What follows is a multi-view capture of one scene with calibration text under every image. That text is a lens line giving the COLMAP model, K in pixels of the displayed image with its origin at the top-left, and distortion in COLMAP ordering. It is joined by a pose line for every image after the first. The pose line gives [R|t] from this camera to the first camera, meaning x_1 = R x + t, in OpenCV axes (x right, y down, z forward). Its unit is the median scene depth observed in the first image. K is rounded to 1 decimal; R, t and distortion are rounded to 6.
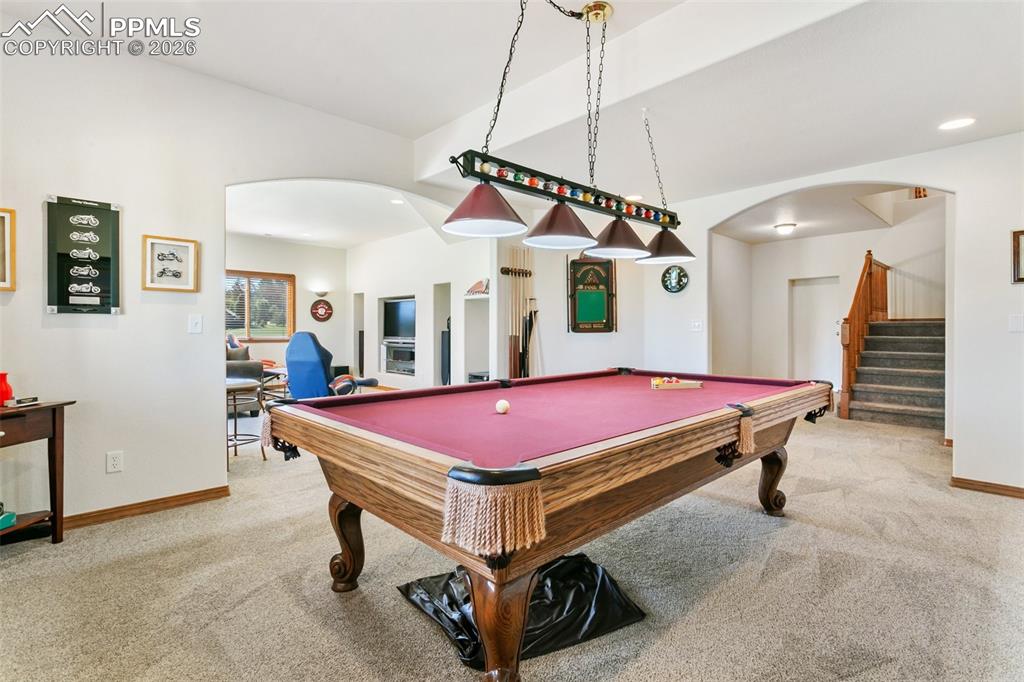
lens RADIAL K [[480.5, 0, 507.3], [0, 480.5, 332.1], [0, 0, 1]] dist [0.002275, 0.000529]
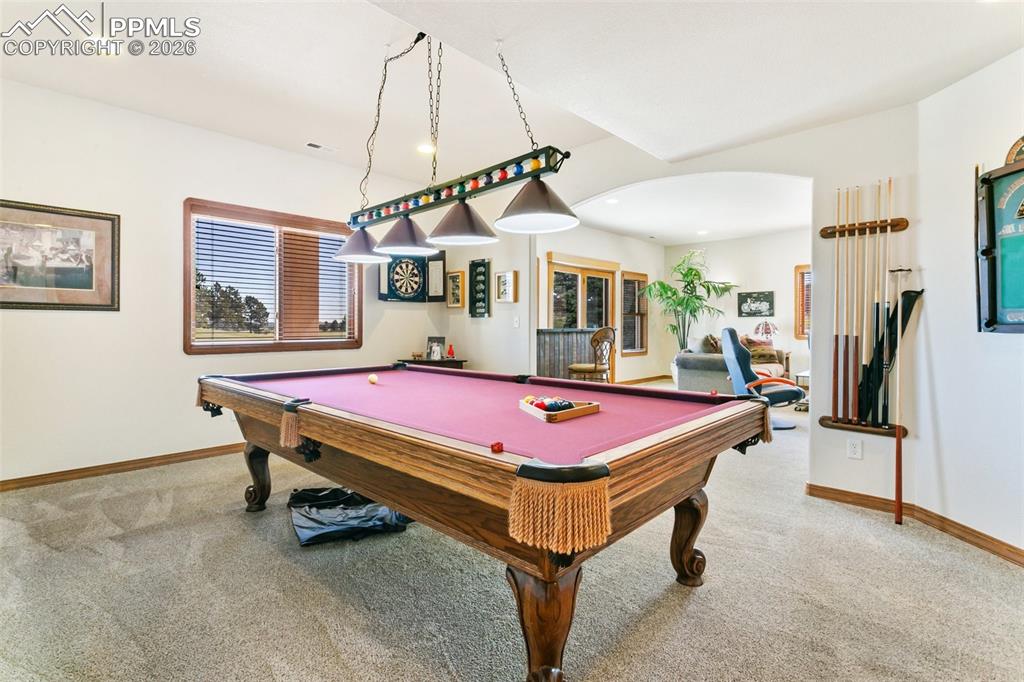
lens RADIAL K [[504.0, 0, 512.0], [0, 504.0, 341.0], [0, 0, 1]] dist [0.068329, 0.000325]
pose [[0.036803, 0.031151, -0.998837, 1.174905], [-0.011070, 0.999465, 0.030763, -0.006932], [0.999261, 0.009925, 0.037128, 1.046816]]
